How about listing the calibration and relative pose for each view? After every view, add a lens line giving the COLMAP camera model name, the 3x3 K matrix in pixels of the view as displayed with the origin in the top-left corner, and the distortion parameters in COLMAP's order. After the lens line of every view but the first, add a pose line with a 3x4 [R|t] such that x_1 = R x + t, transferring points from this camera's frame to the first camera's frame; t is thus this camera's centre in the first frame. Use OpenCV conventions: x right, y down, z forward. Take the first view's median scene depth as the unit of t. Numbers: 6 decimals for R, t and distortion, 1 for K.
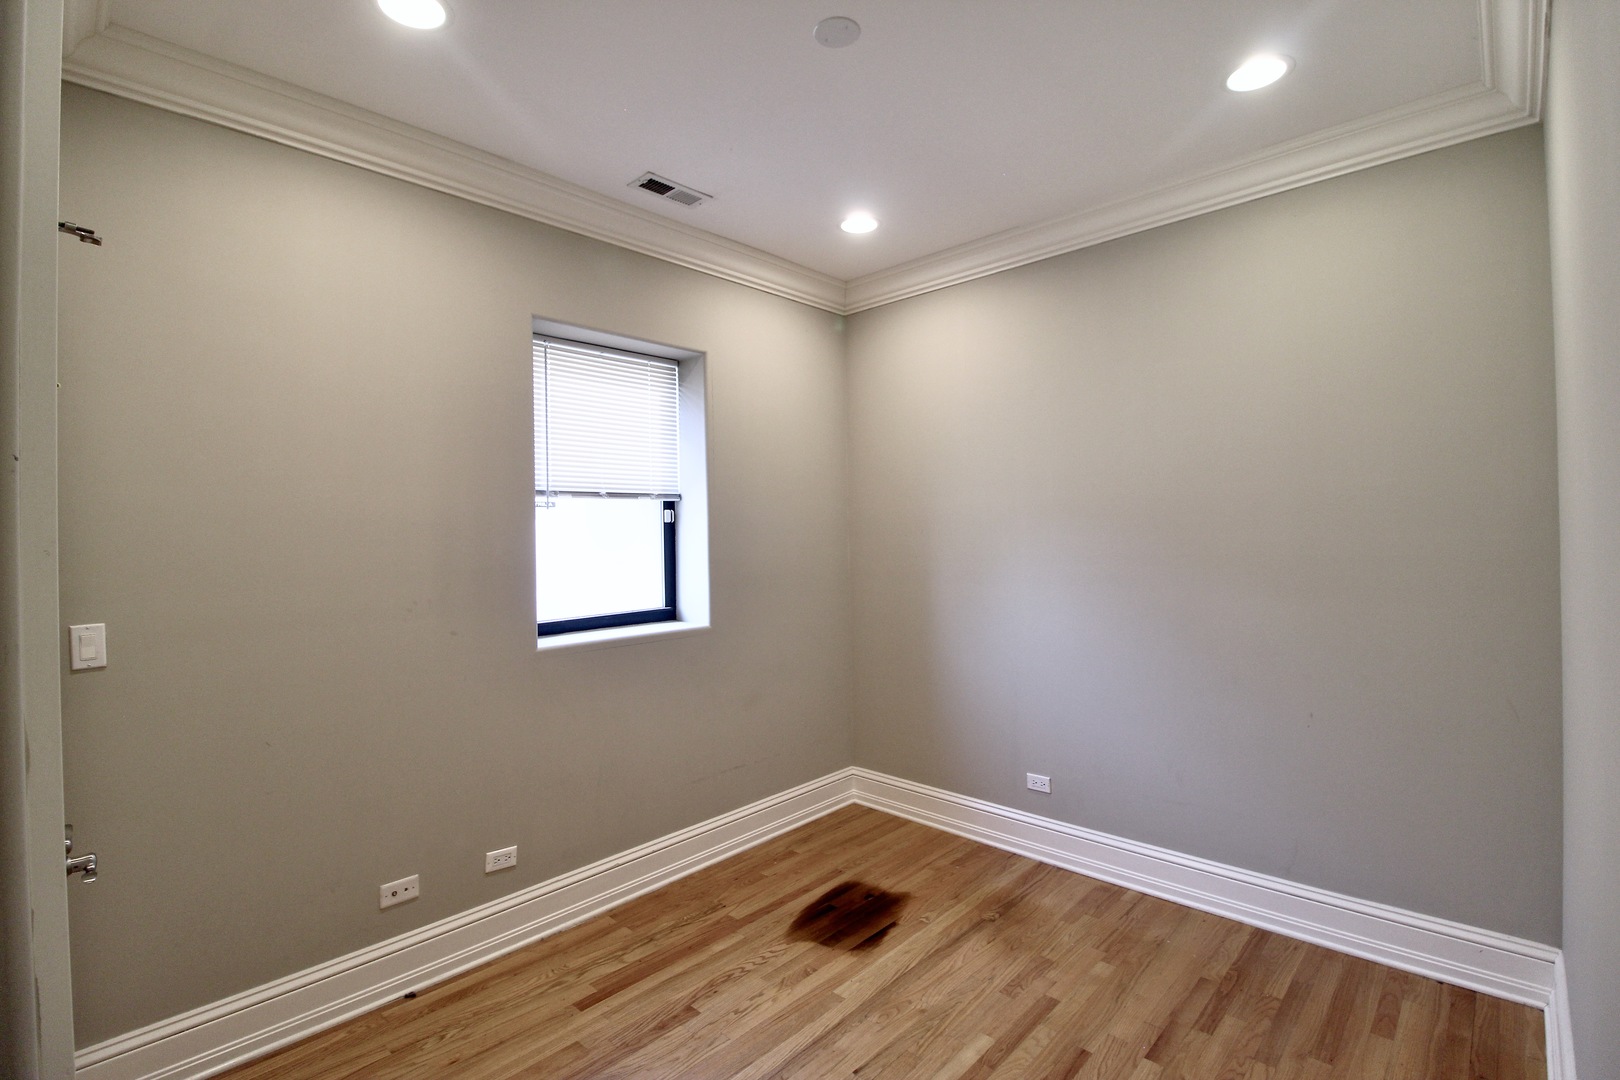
lens RADIAL K [[758.4, 0, 803.7], [0, 758.4, 525.0], [0, 0, 1]] dist [0.001940, -0.013742]
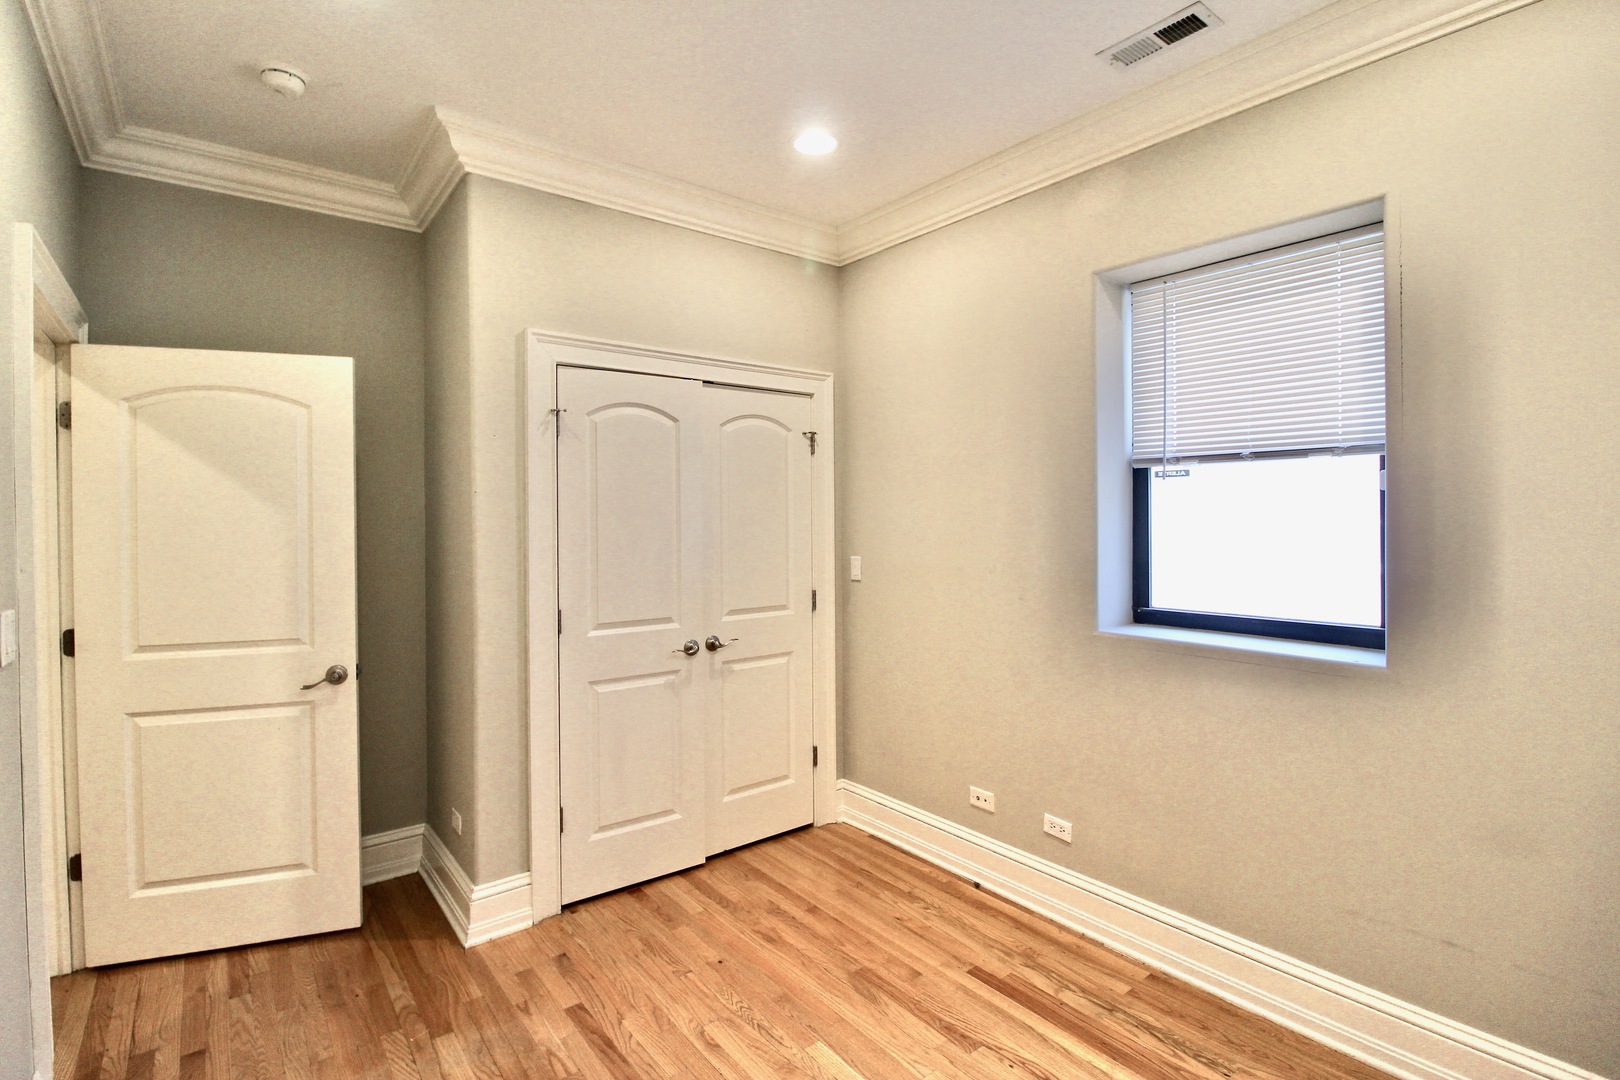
lens RADIAL K [[758.4, 0, 803.7], [0, 758.4, 525.0], [0, 0, 1]] dist [0.001940, -0.013742]
pose [[-0.142572, 0.033889, -0.989204, 0.657753], [0.016874, 0.999352, 0.031805, -0.004130], [0.989641, -0.012157, -0.143051, 0.830524]]
